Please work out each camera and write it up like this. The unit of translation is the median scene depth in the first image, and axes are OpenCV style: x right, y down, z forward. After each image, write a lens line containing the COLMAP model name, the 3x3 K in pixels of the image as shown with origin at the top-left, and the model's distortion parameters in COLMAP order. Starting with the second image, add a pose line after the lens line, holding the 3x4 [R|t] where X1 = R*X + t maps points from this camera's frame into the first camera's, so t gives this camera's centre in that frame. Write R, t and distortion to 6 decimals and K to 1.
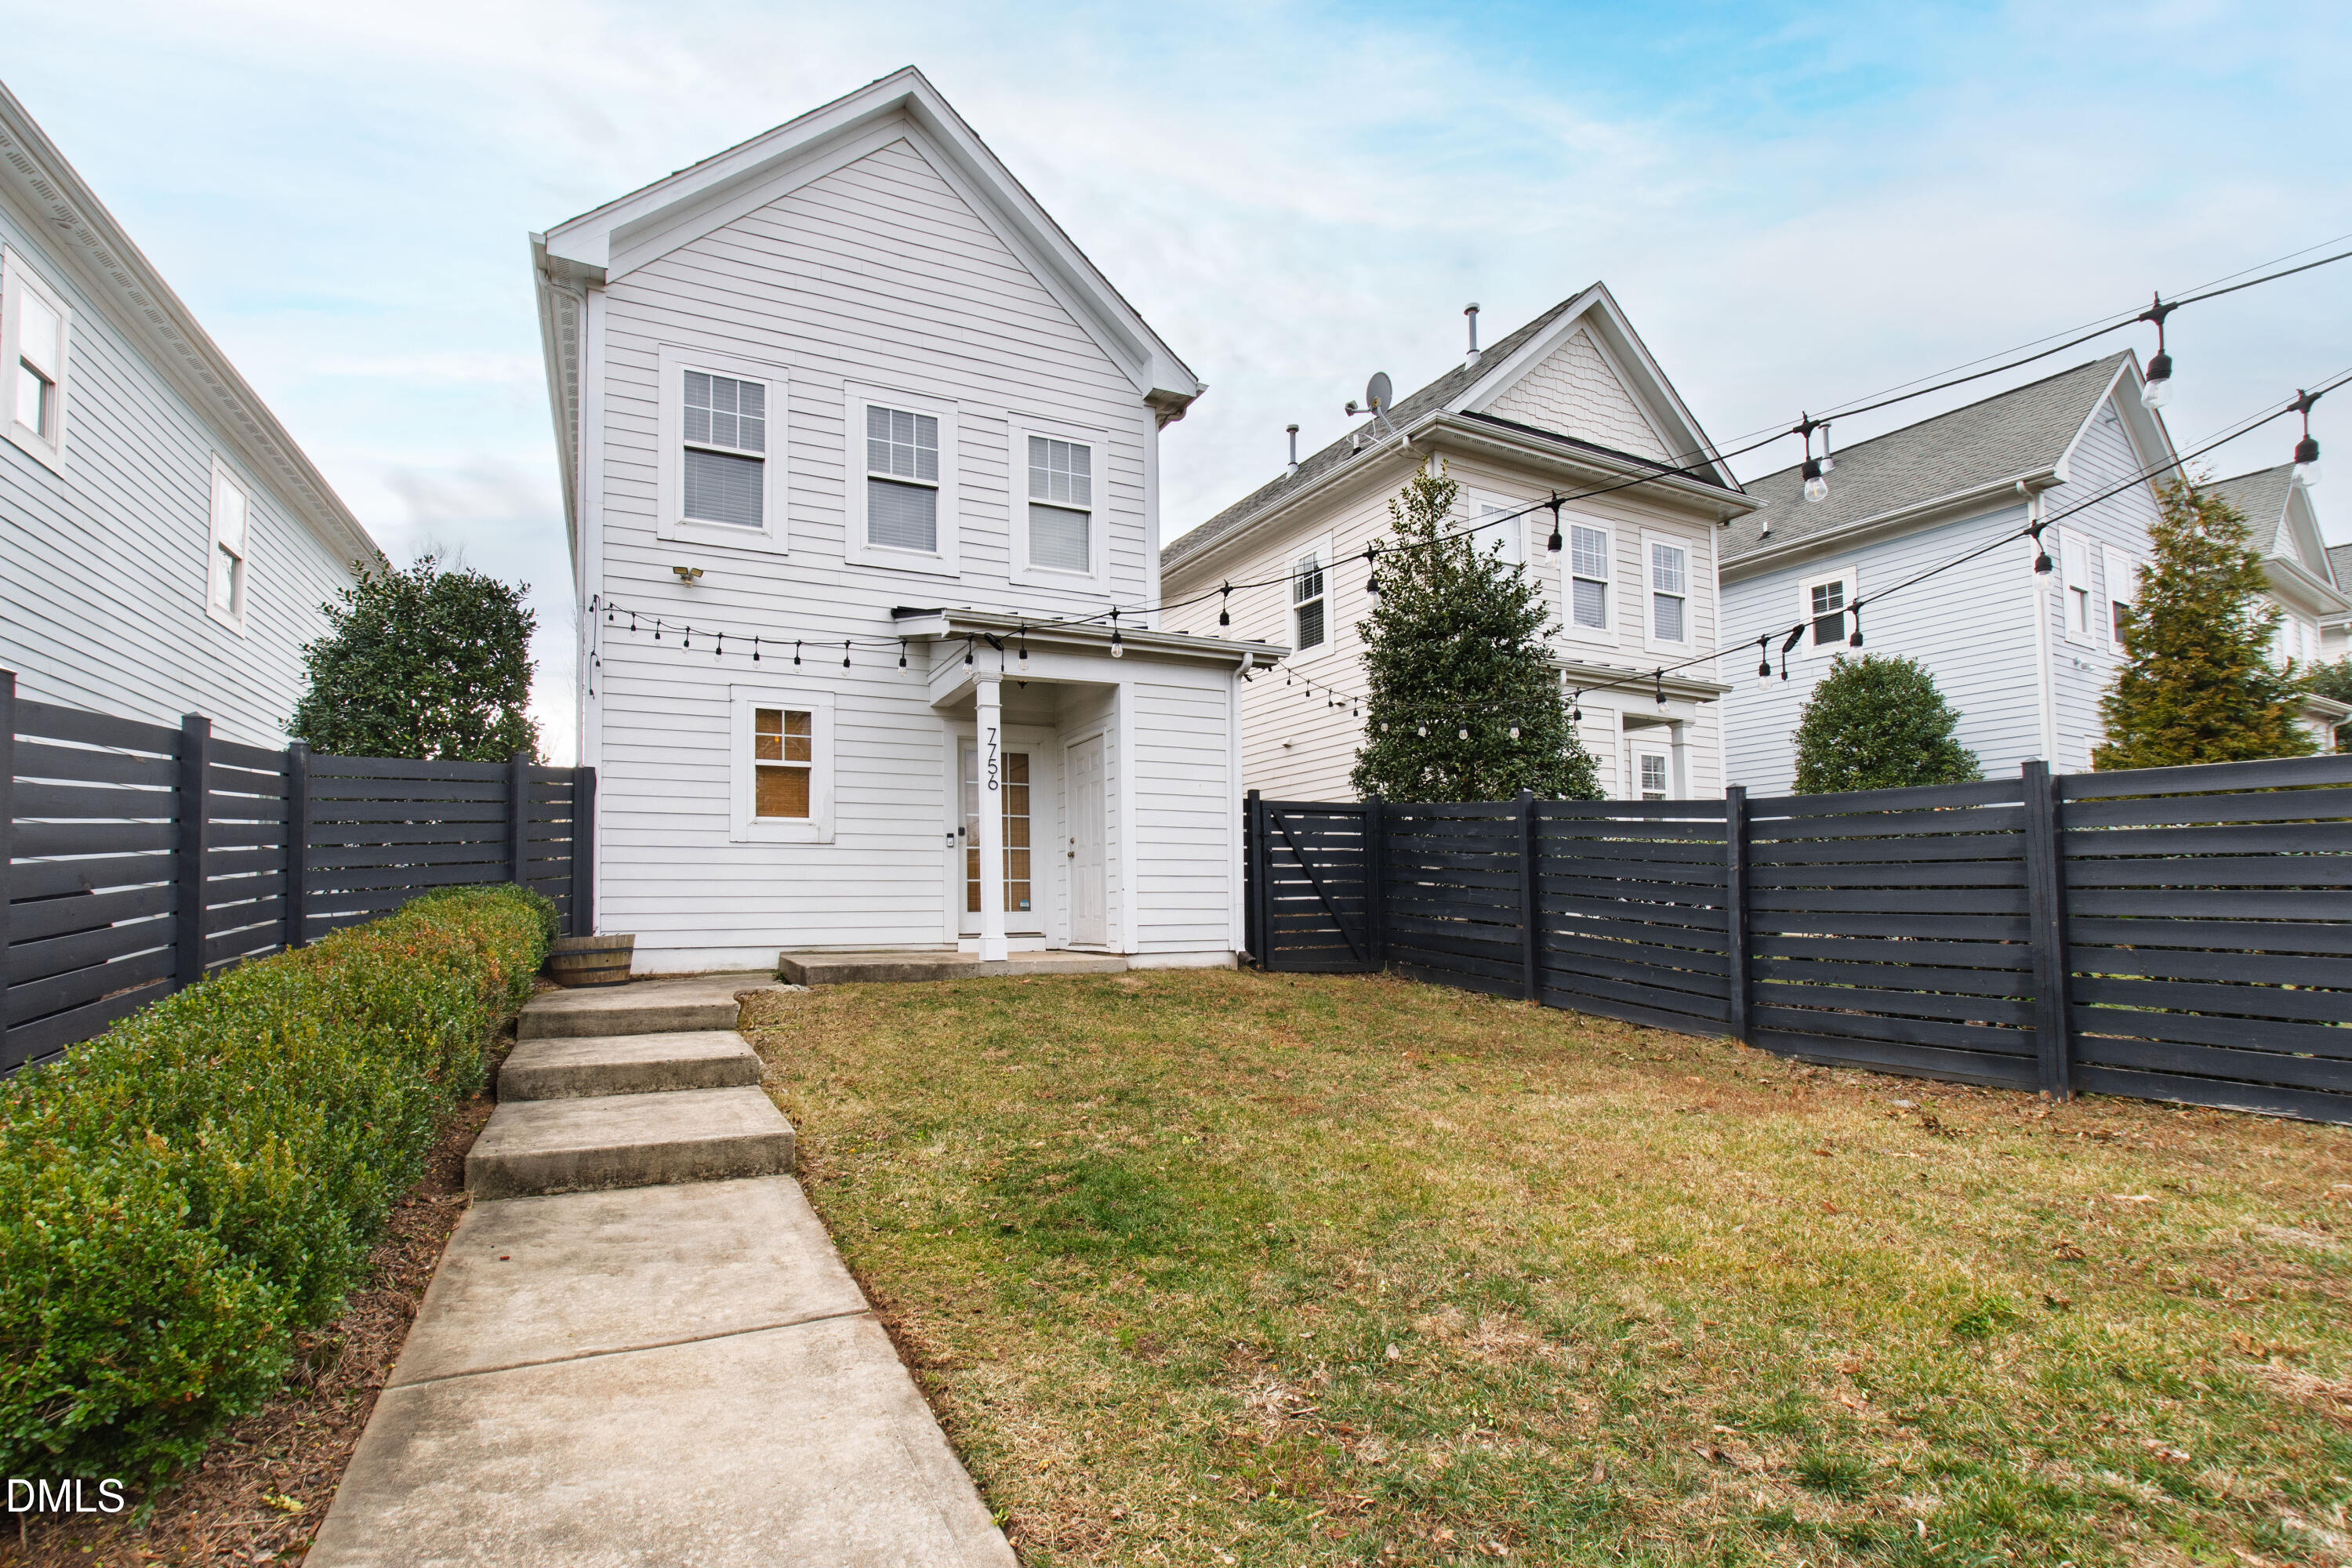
lens RADIAL K [[981.9, 0, 1174.6], [0, 981.9, 875.2], [0, 0, 1]] dist [0.000574, 0.000038]
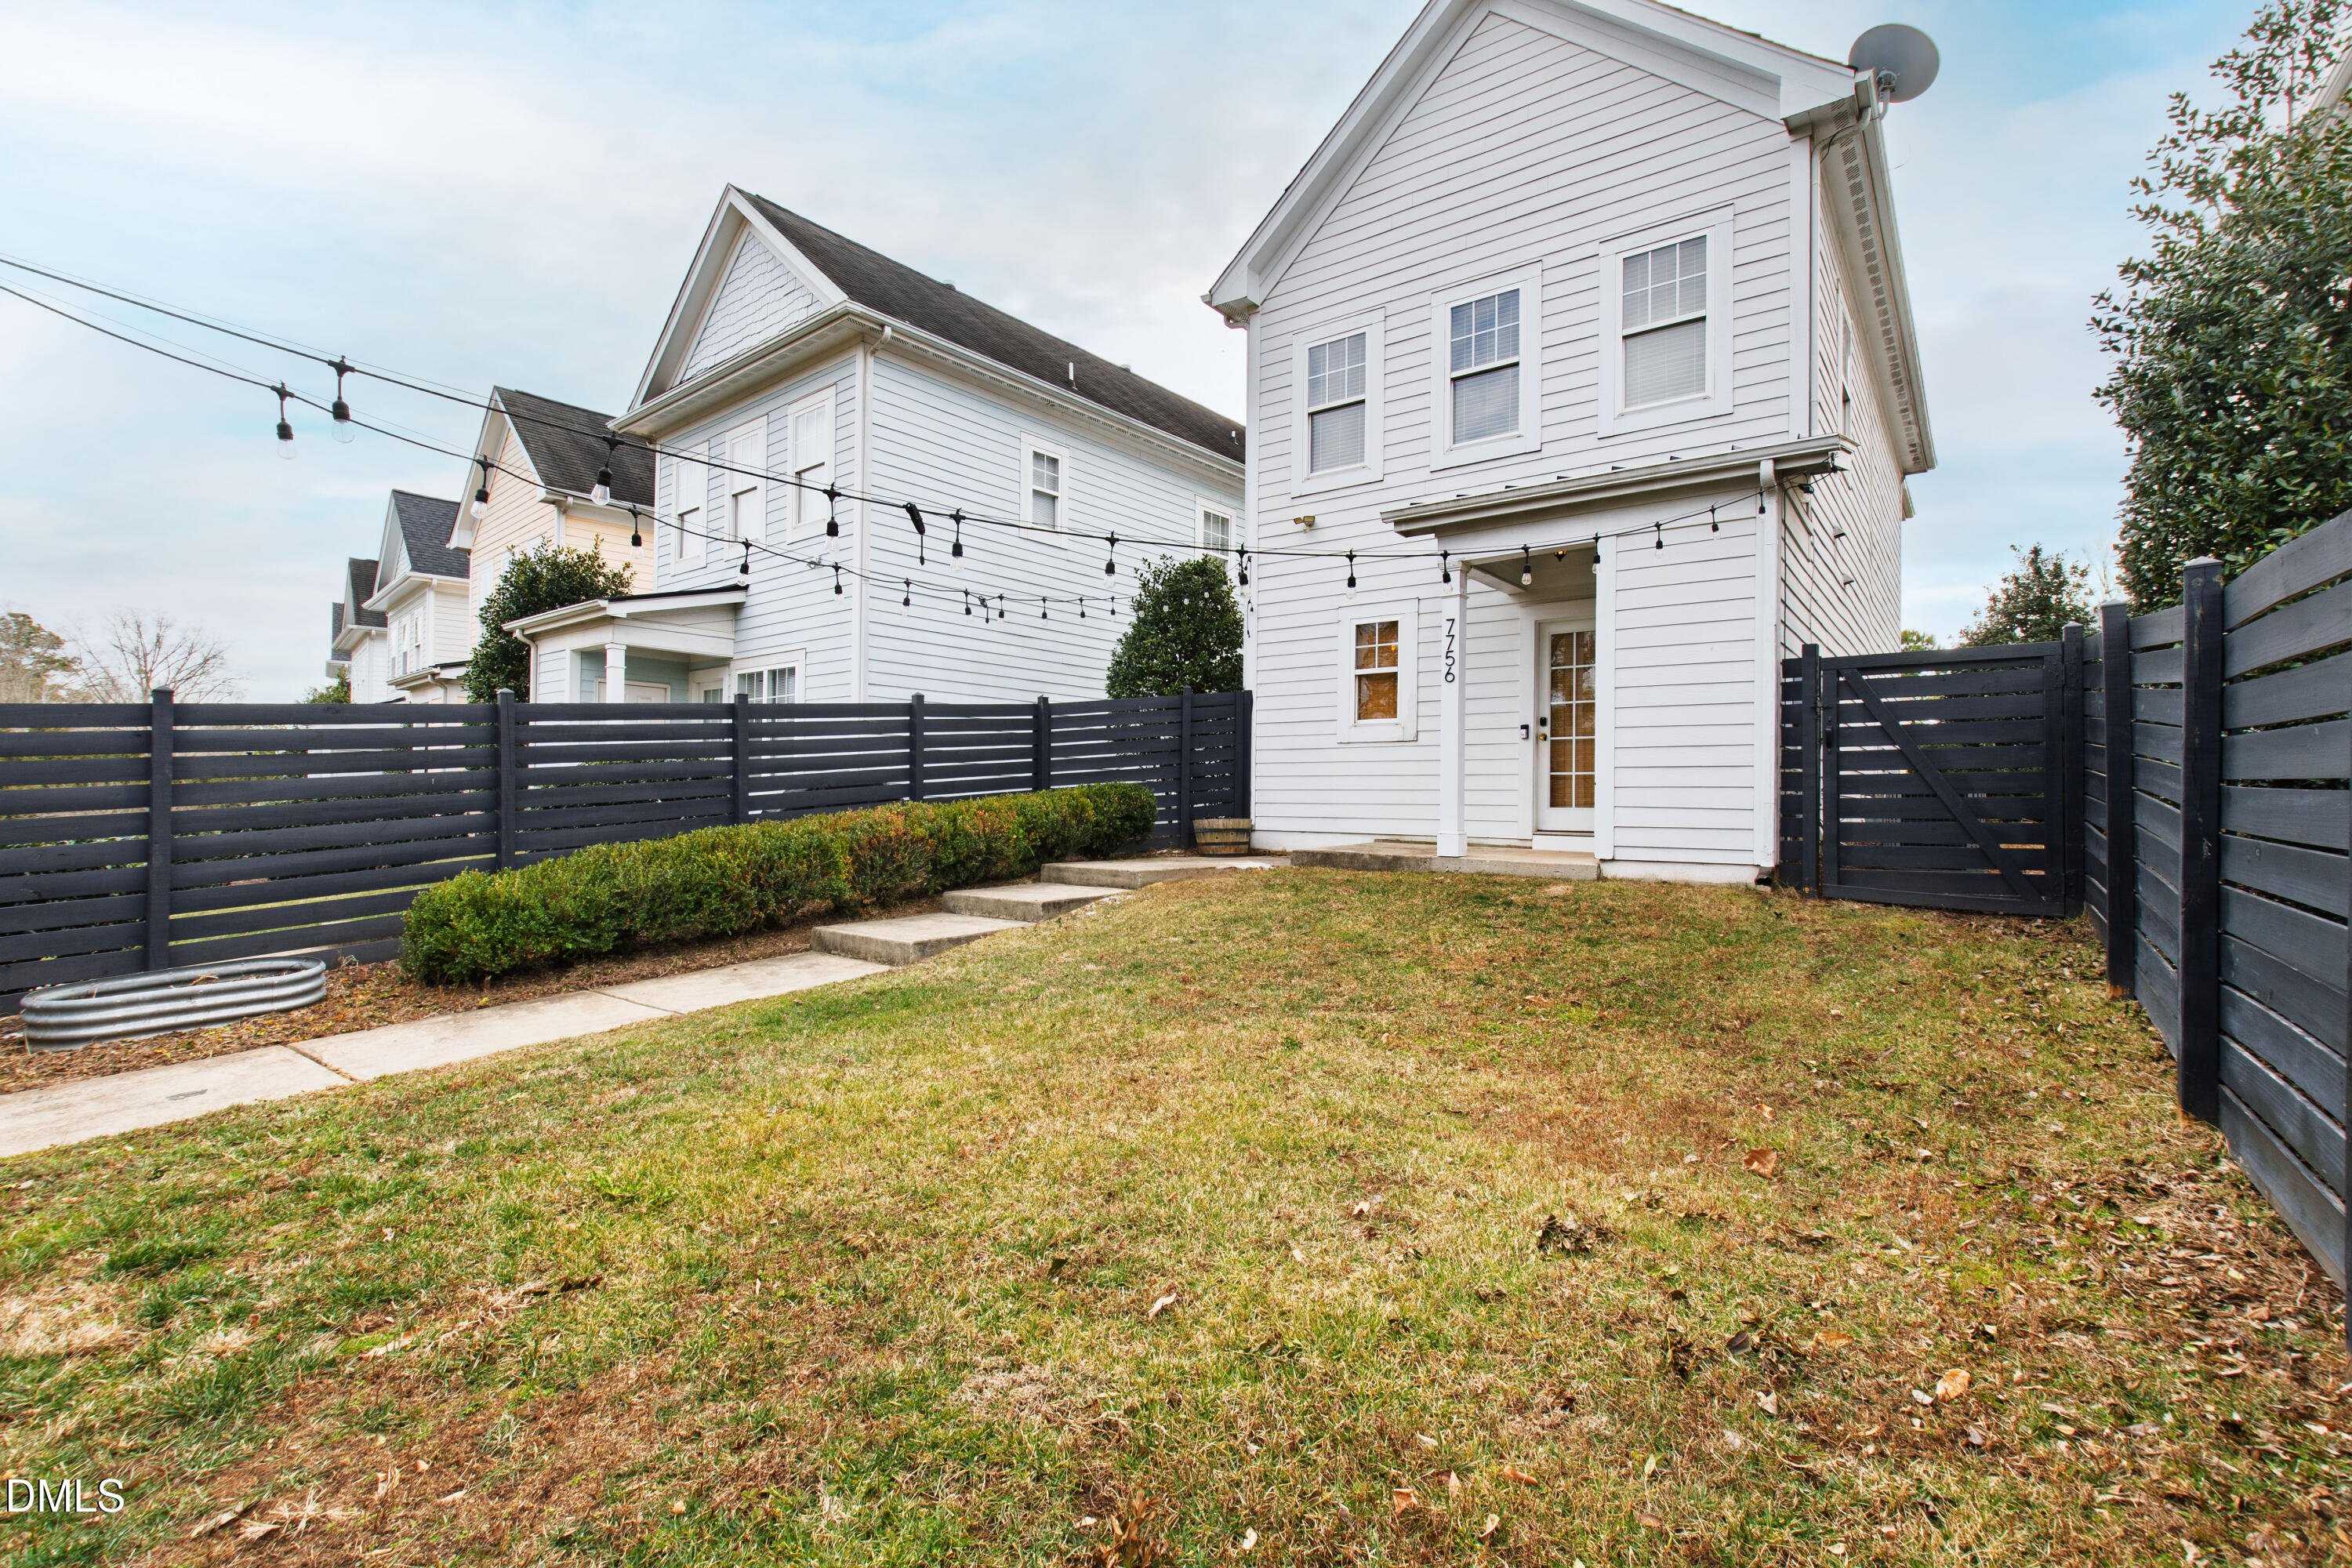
lens RADIAL K [[1023.2, 0, 1186.2], [0, 1023.2, 807.2], [0, 0, 1]] dist [-0.000907, -0.000182]
pose [[0.509155, 0.019048, -0.860464, 0.496952], [0.015313, 0.999396, 0.031184, 0.001280], [0.860539, -0.029054, 0.508556, 0.220731]]
